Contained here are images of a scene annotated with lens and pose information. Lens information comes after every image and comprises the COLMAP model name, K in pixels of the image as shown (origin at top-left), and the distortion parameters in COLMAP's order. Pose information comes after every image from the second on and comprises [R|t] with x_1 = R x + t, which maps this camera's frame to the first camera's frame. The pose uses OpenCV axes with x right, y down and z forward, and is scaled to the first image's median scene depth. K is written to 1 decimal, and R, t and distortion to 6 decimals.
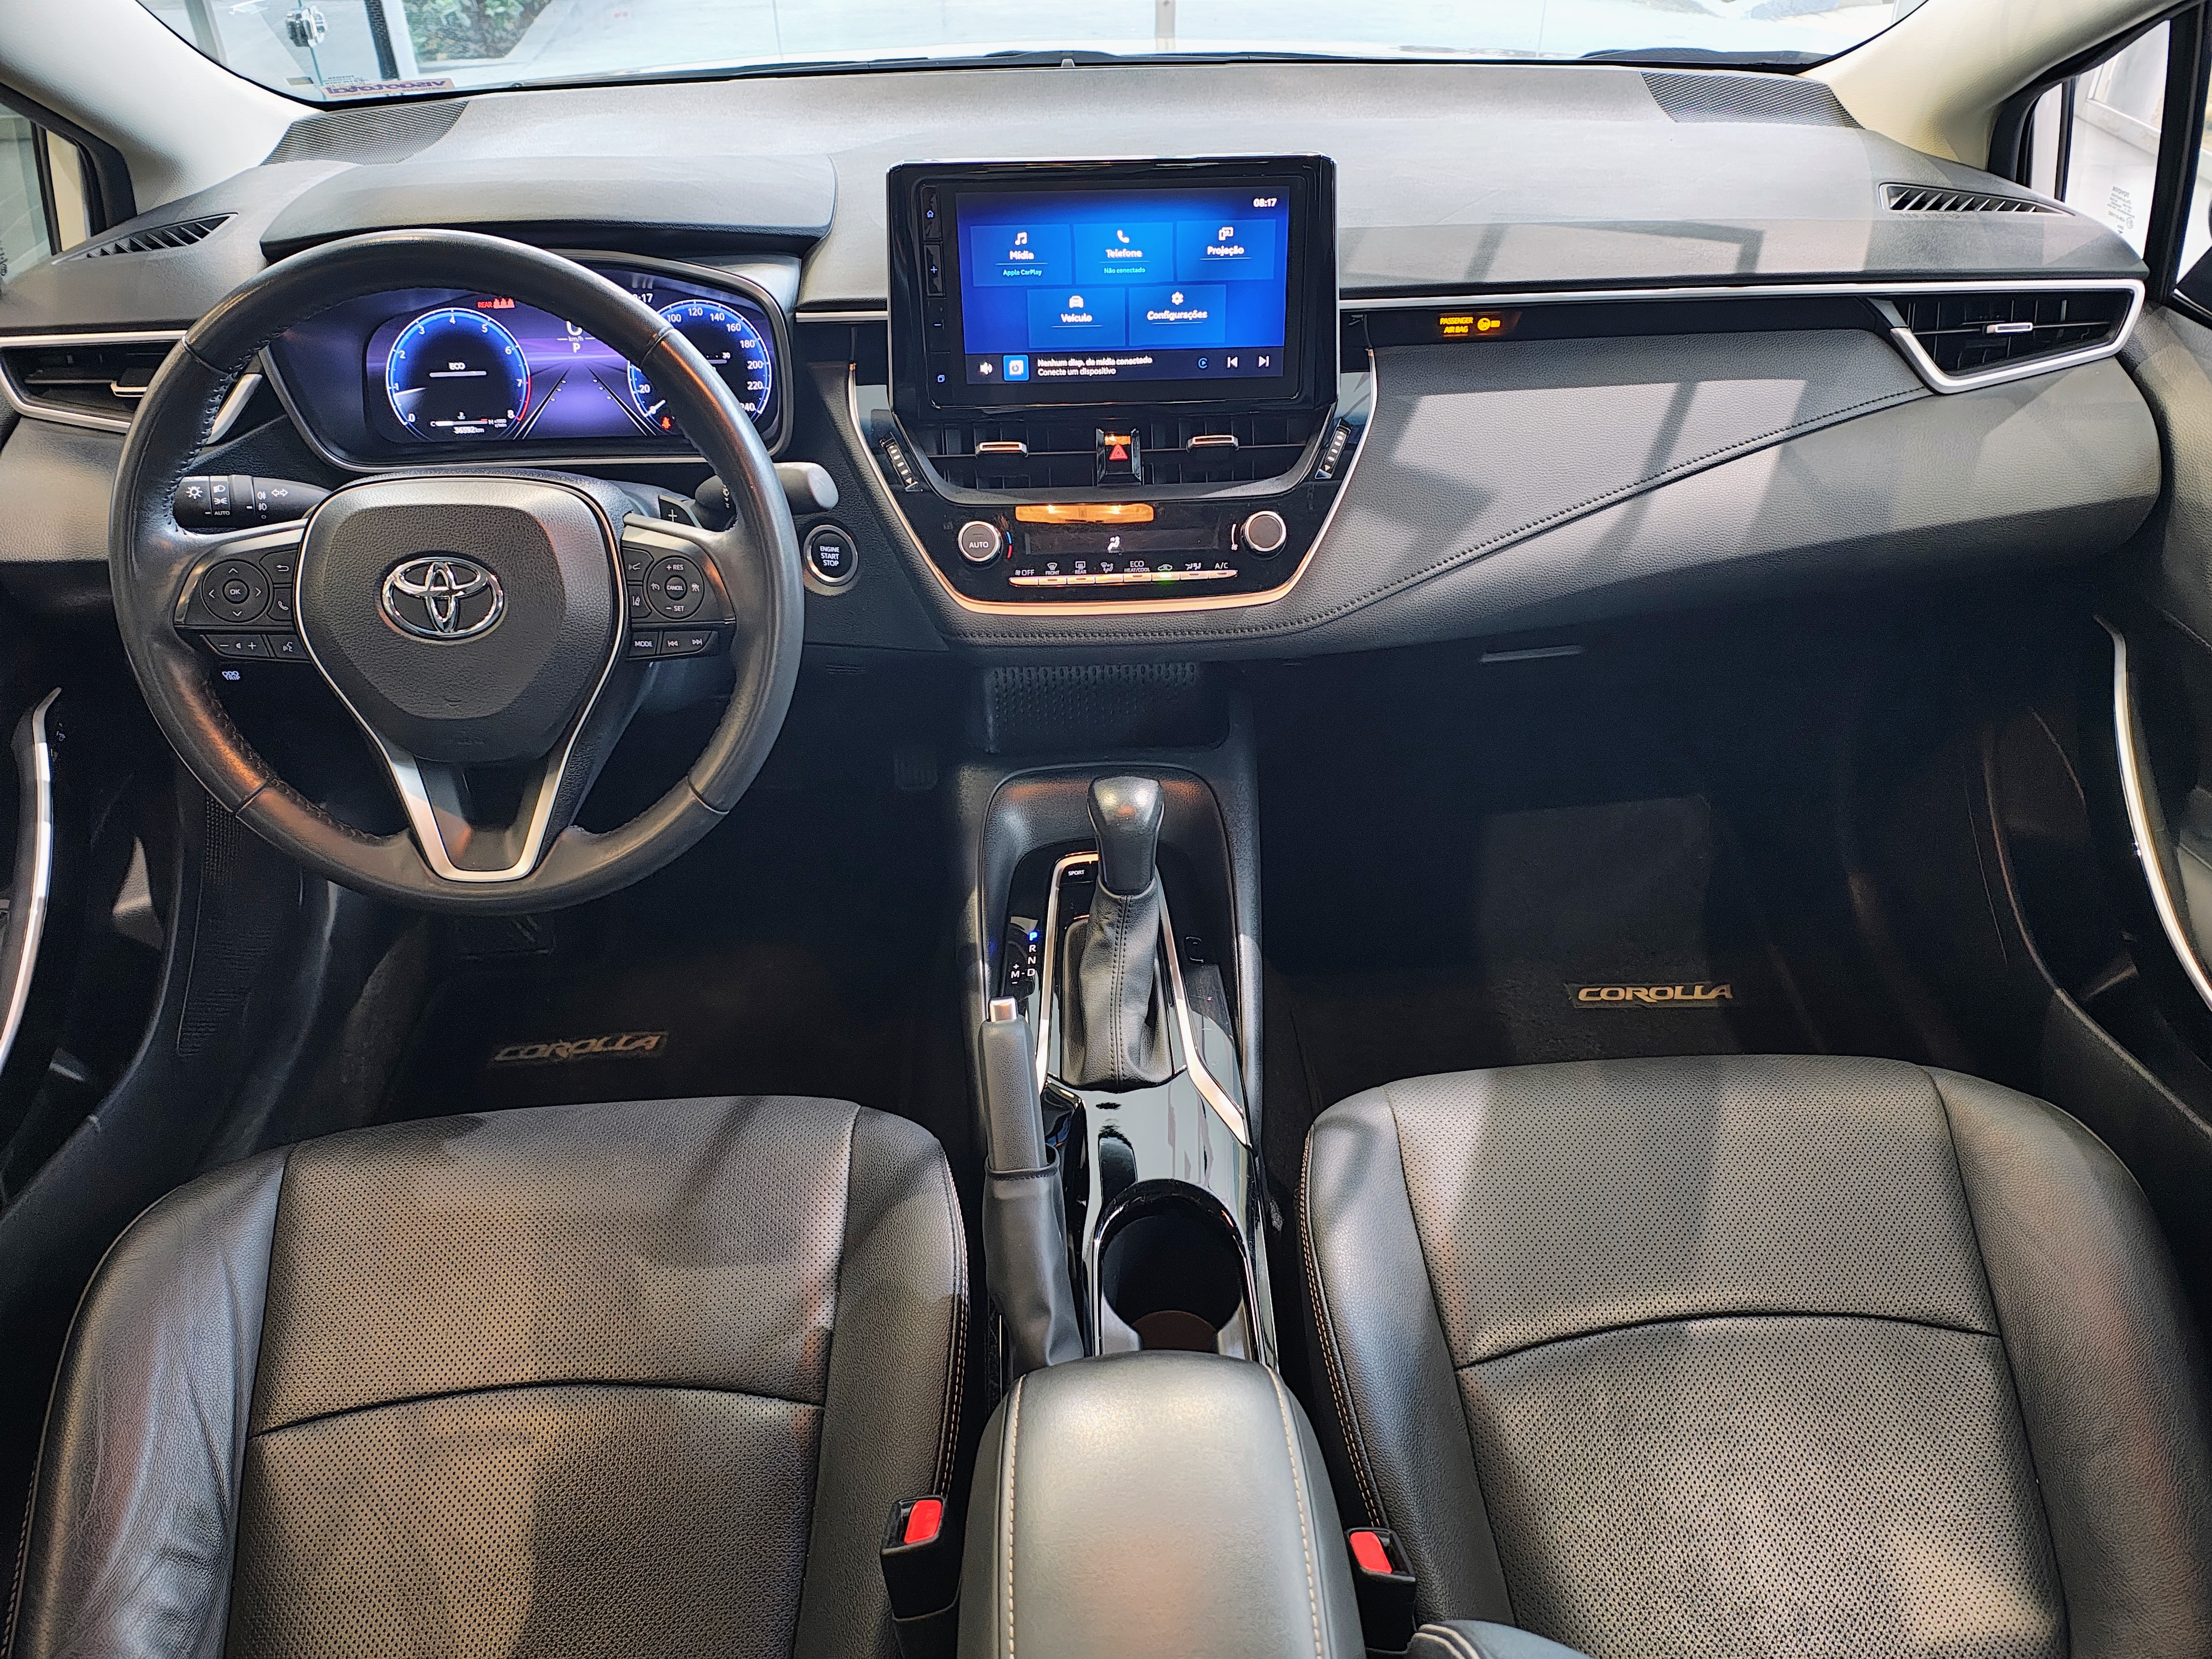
lens RADIAL K [[1732.2, 0, 1106.0], [0, 1732.2, 829.5], [0, 0, 1]] dist [0.002052, -0.004313]
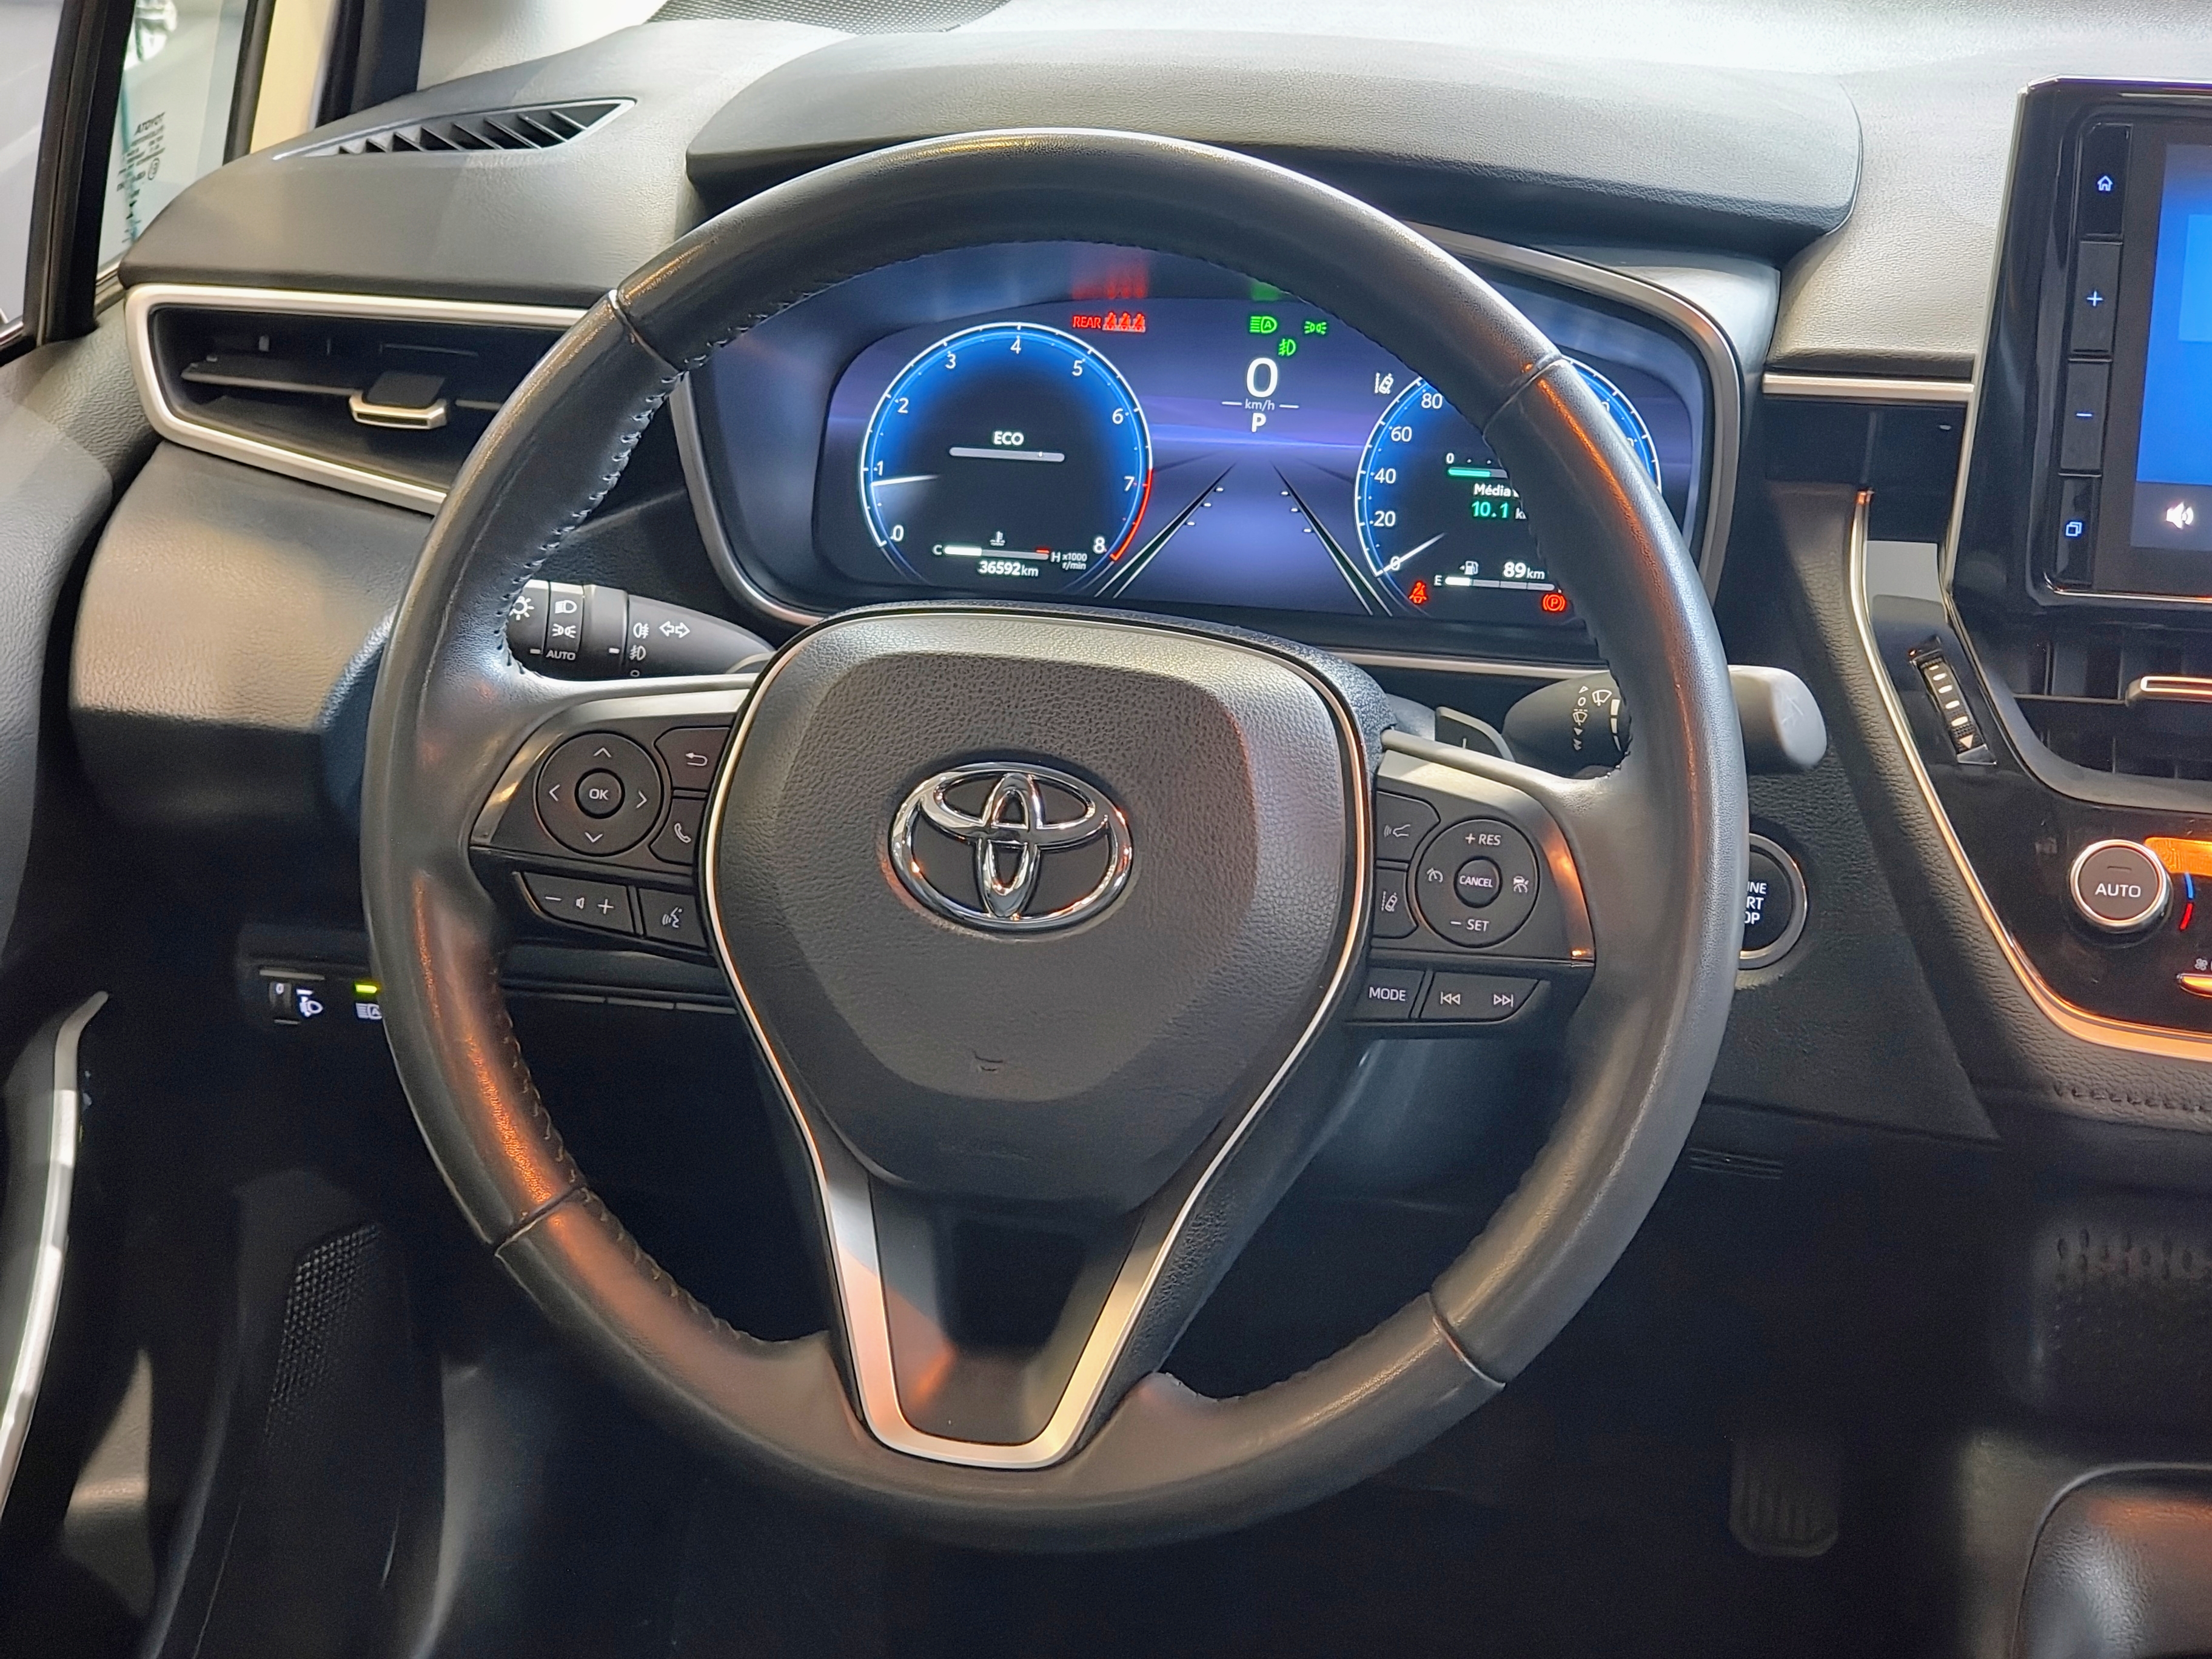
lens RADIAL K [[4735.4, 0, 1106.0], [0, 4735.4, 829.5], [0, 0, 1]] dist [0.427076, 0.268426]
pose [[0.975586, 0.101027, -0.195002, -0.086862], [-0.146206, 0.961323, -0.233415, 0.151658], [0.163878, 0.256227, 0.952624, -0.240413]]
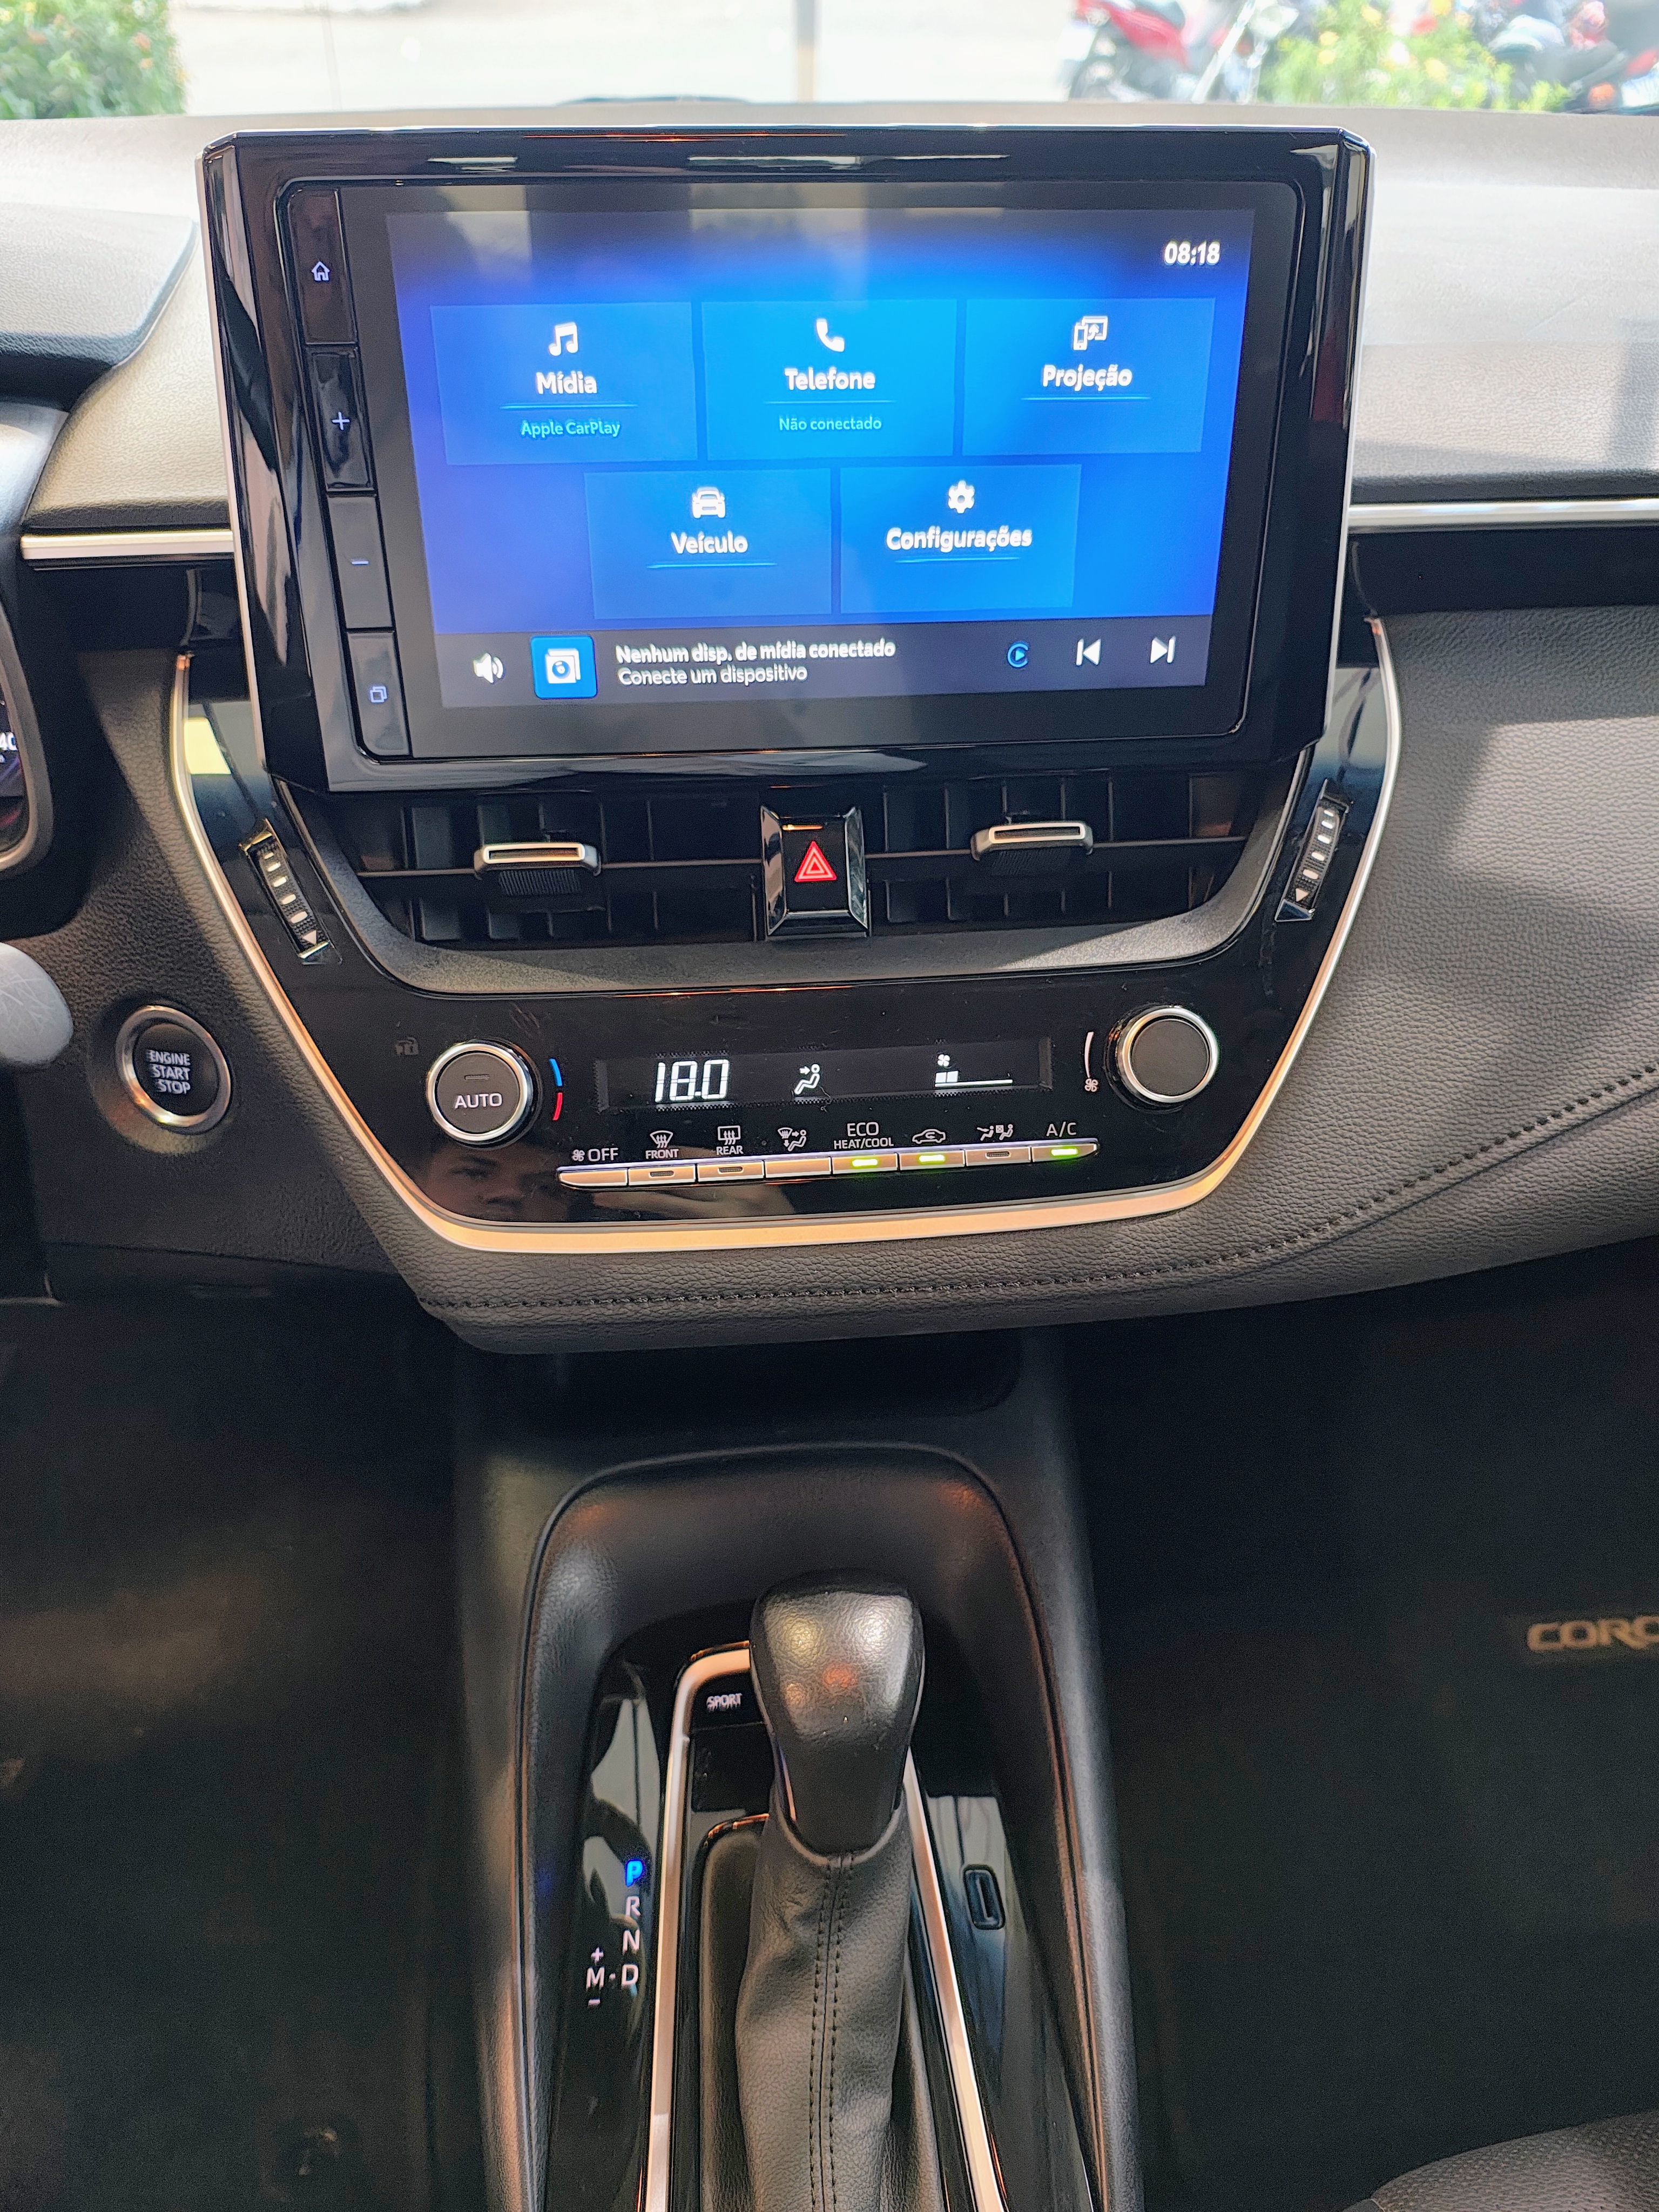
lens RADIAL K [[1650.5, 0, 822.6], [0, 1650.5, 1024.0], [0, 0, 1]] dist [-0.057374, 0.043174]
pose [[0.998455, -0.014253, 0.053706, -0.012864], [0.014891, 0.999823, -0.011488, -0.176199], [-0.053532, 0.012270, 0.998491, 0.608544]]
